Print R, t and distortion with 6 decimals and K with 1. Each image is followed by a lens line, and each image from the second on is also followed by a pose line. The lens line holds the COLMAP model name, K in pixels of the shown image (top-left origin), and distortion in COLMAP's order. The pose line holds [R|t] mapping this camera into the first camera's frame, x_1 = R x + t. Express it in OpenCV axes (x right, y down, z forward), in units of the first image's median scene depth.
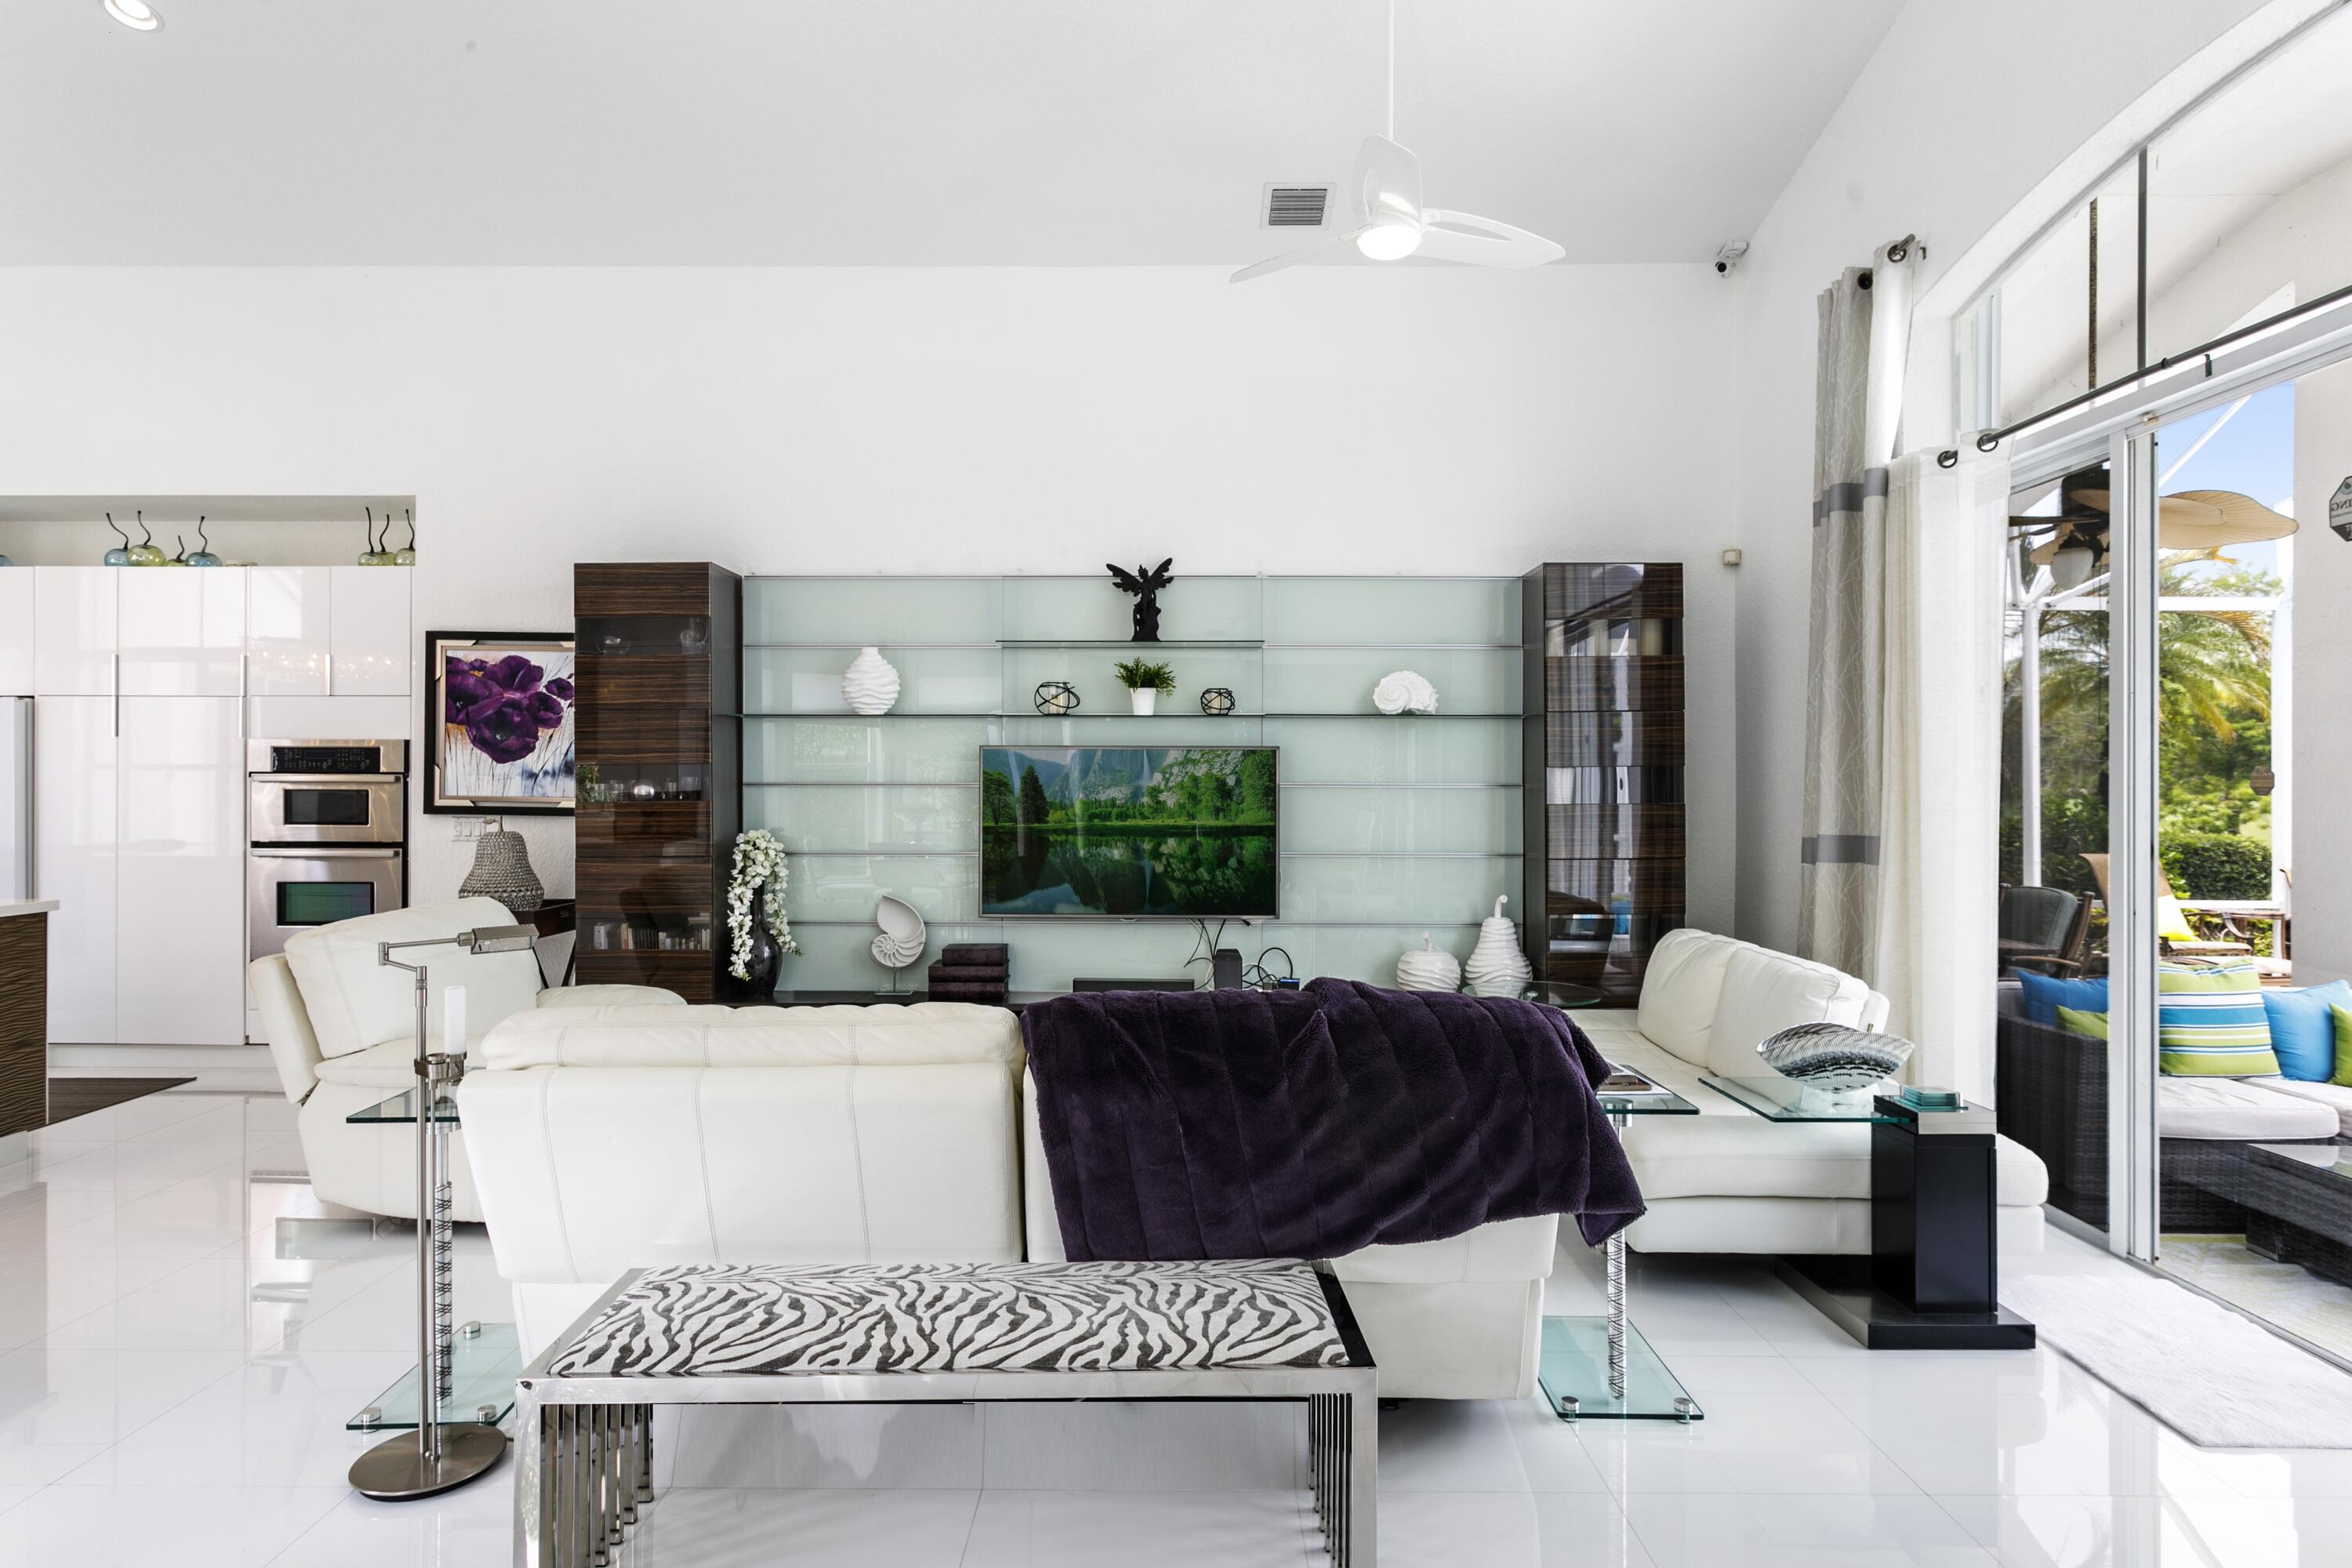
lens RADIAL K [[1332.9, 0, 1180.7], [0, 1332.9, 786.1], [0, 0, 1]] dist [0.007412, 0.001606]
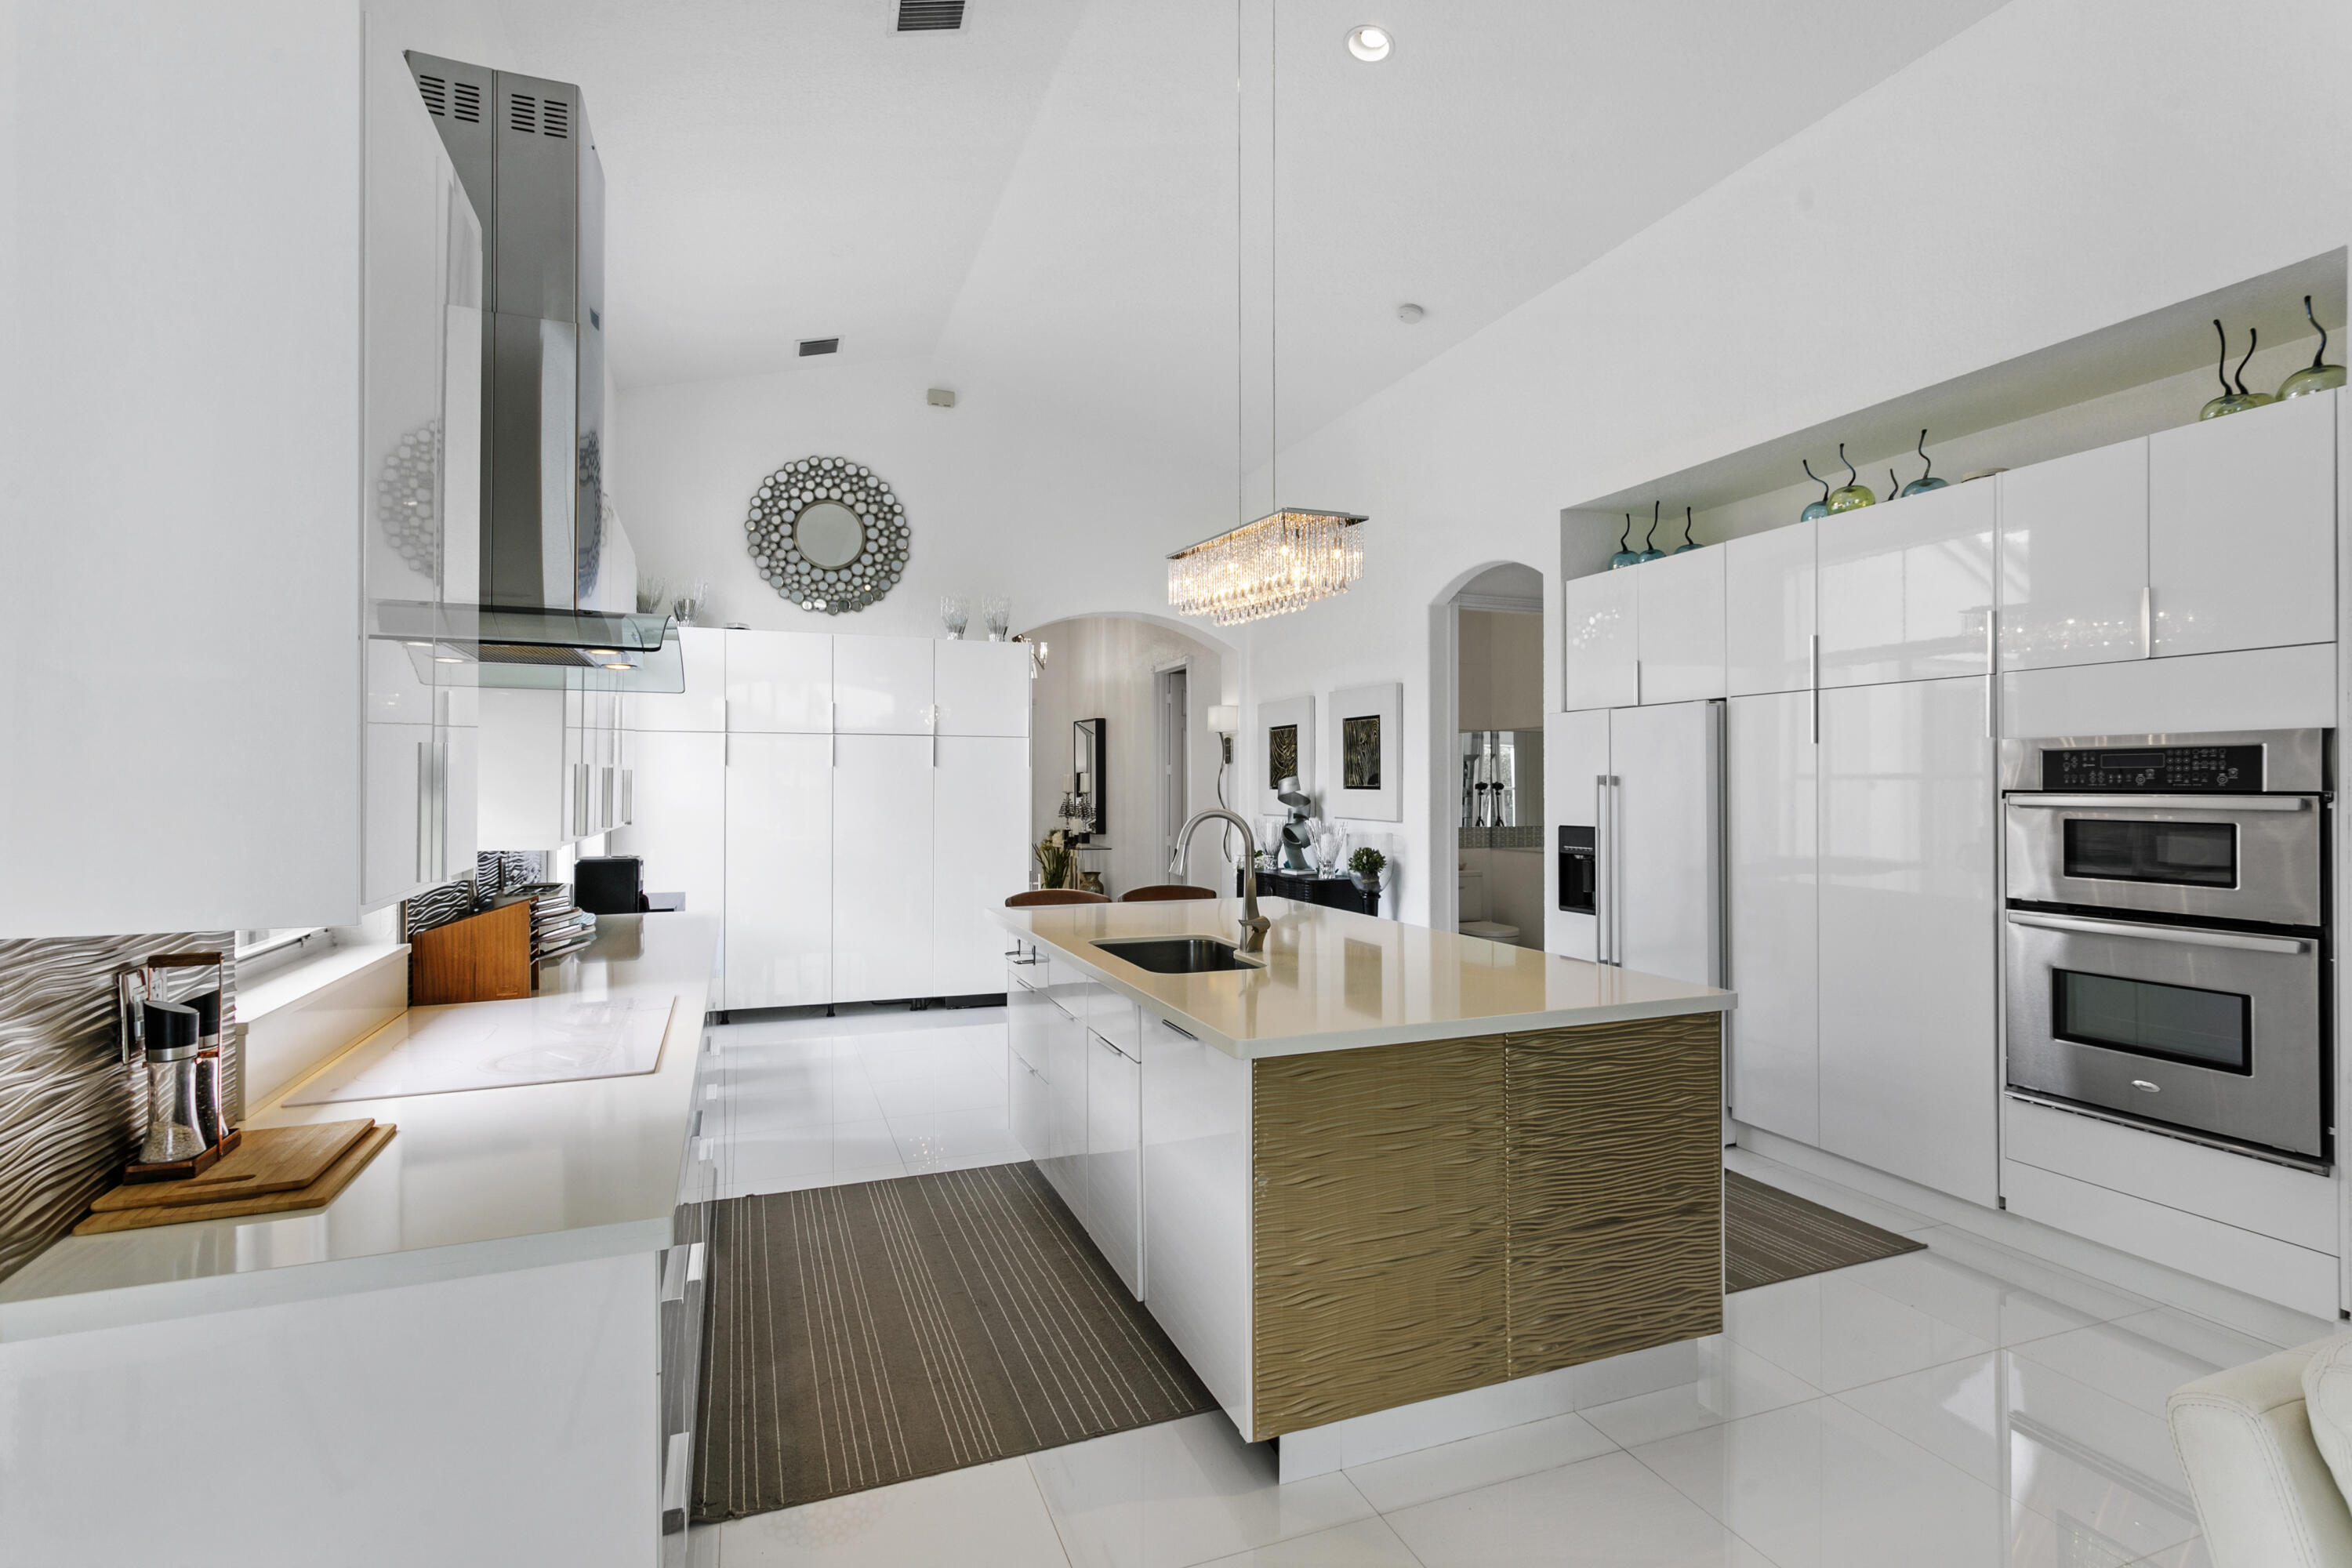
lens RADIAL K [[1115.3, 0, 1164.7], [0, 1115.3, 782.7], [0, 0, 1]] dist [0.011342, 0.000398]
pose [[0.361180, -0.005140, -0.932482, -0.338837], [0.001399, 0.999987, -0.004970, -0.012036], [0.932495, 0.000490, 0.361182, 0.430934]]
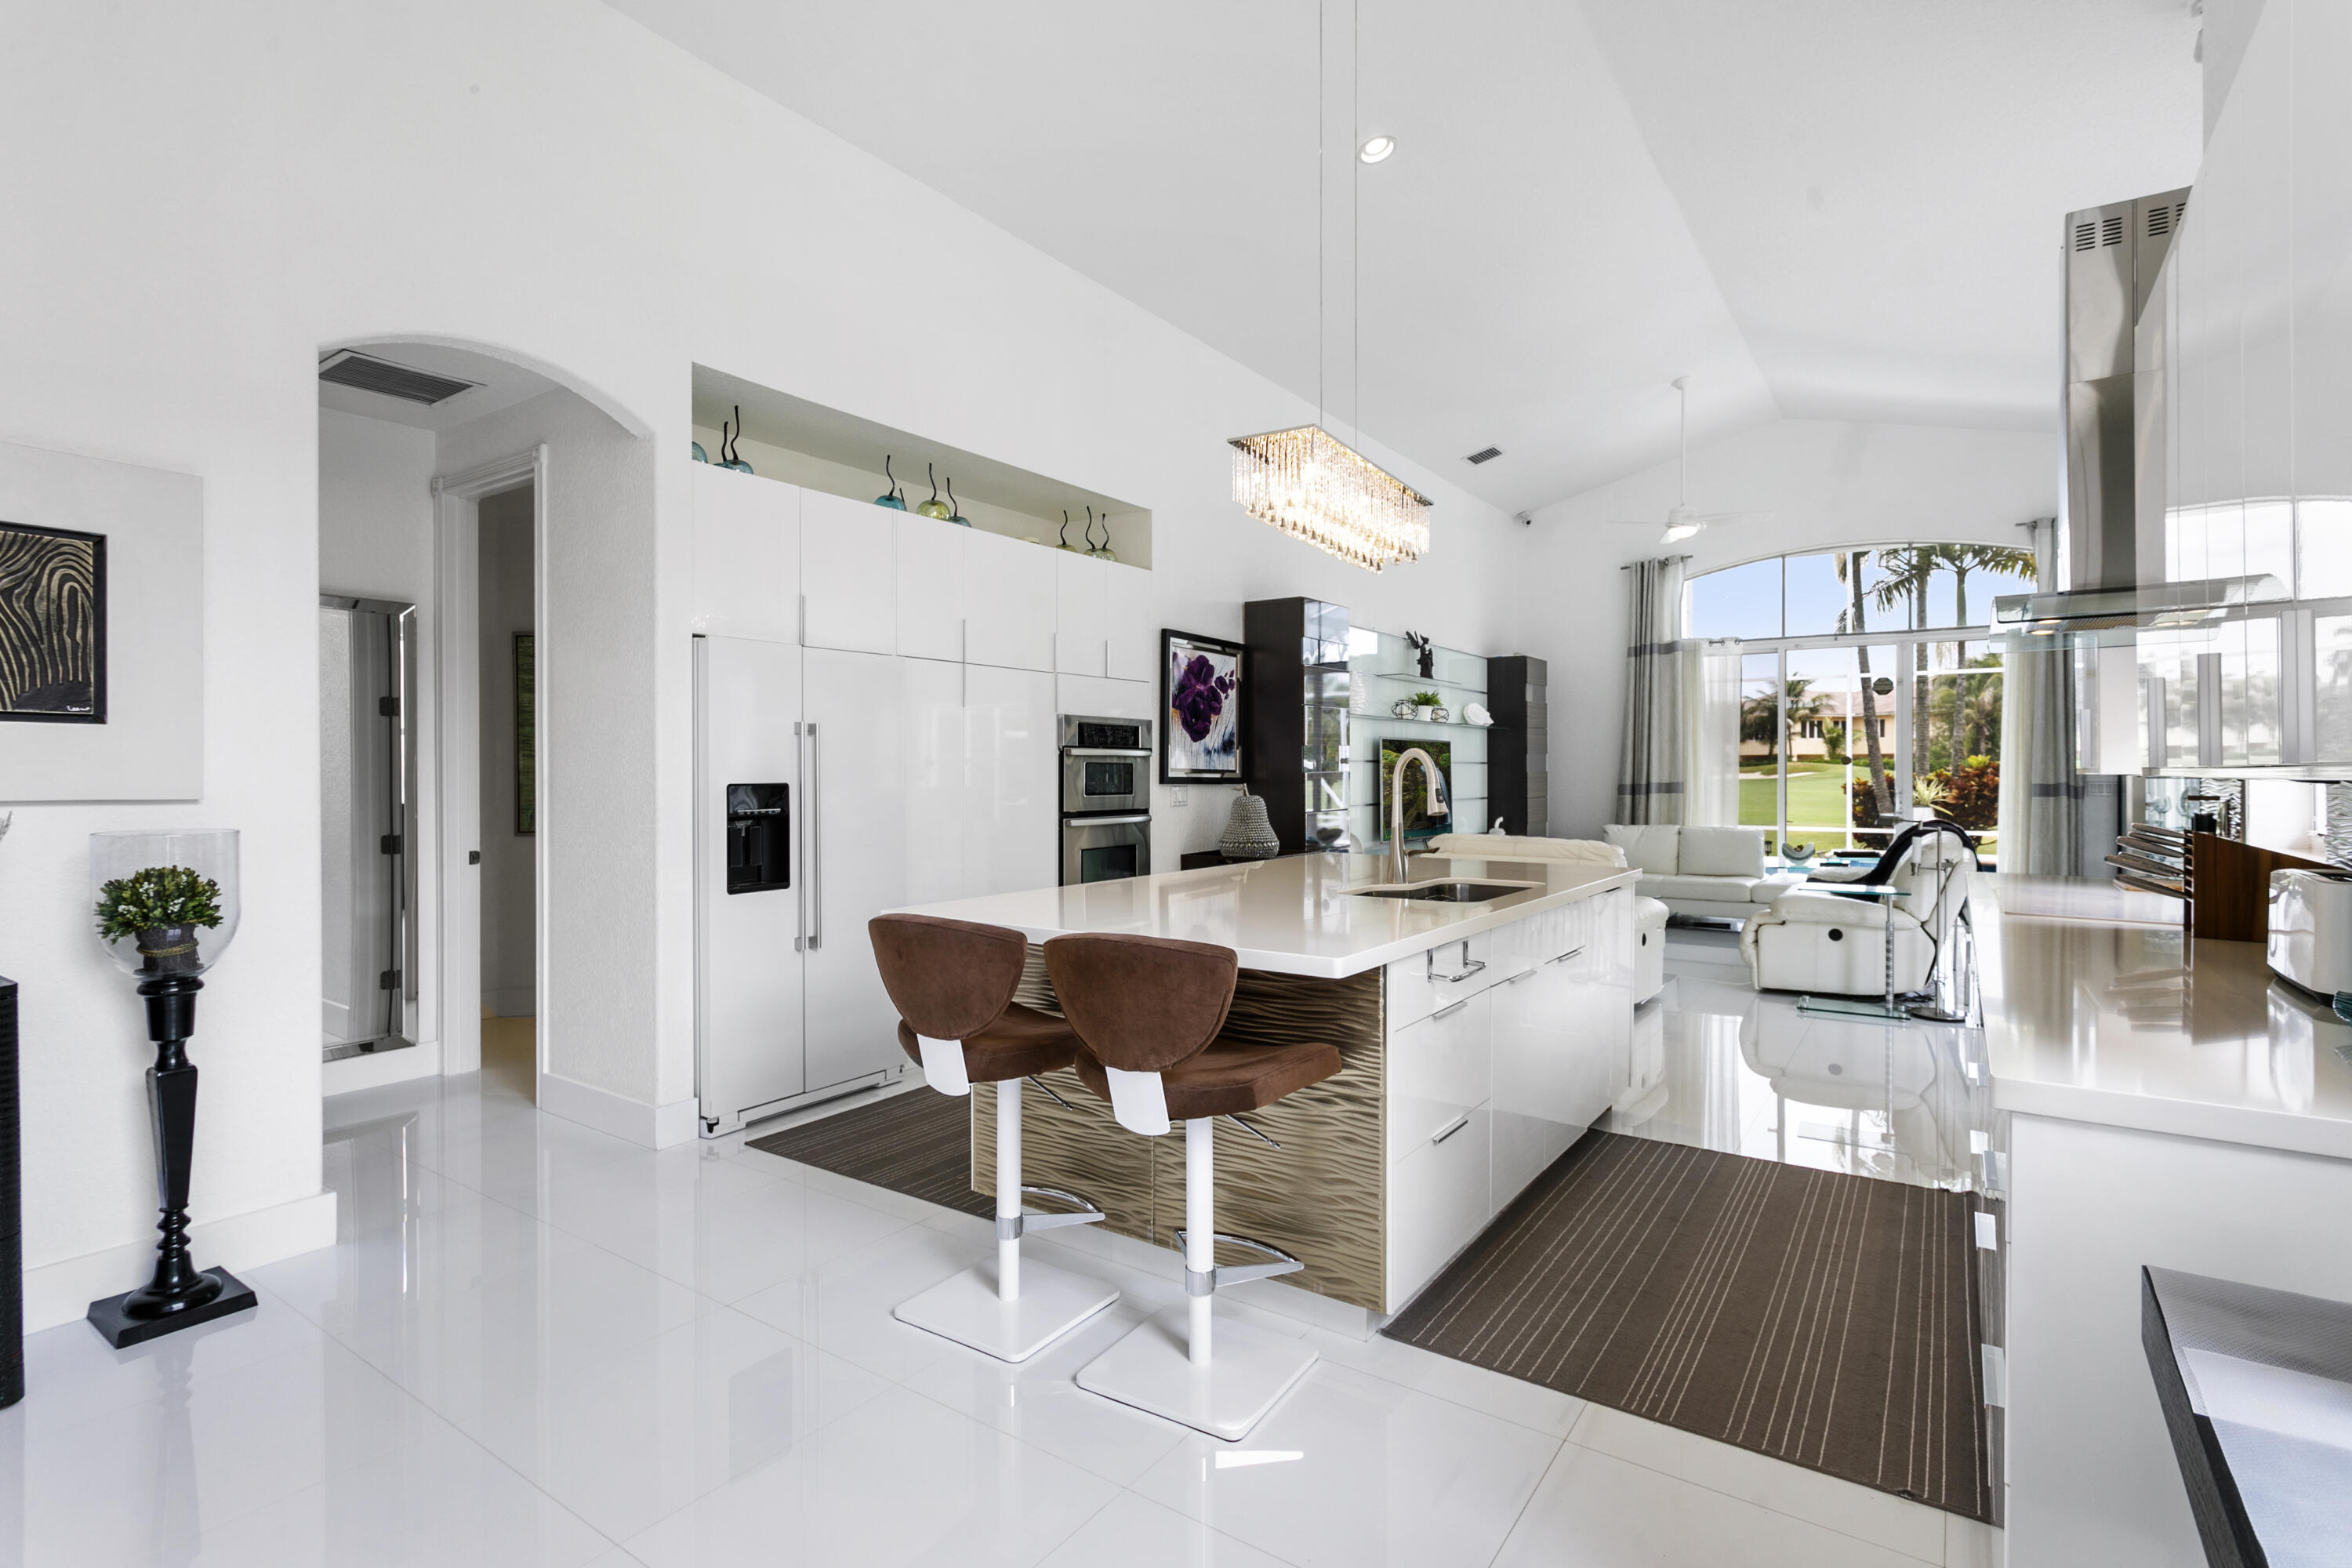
lens RADIAL K [[1115.3, 0, 1170.7], [0, 1115.3, 773.9], [0, 0, 1]] dist [0.011342, 0.000398]
pose [[0.567850, -0.006656, 0.823105, -1.371914], [0.000191, 0.999968, 0.007955, 0.004316], [-0.823132, -0.004360, 0.567833, 0.431912]]
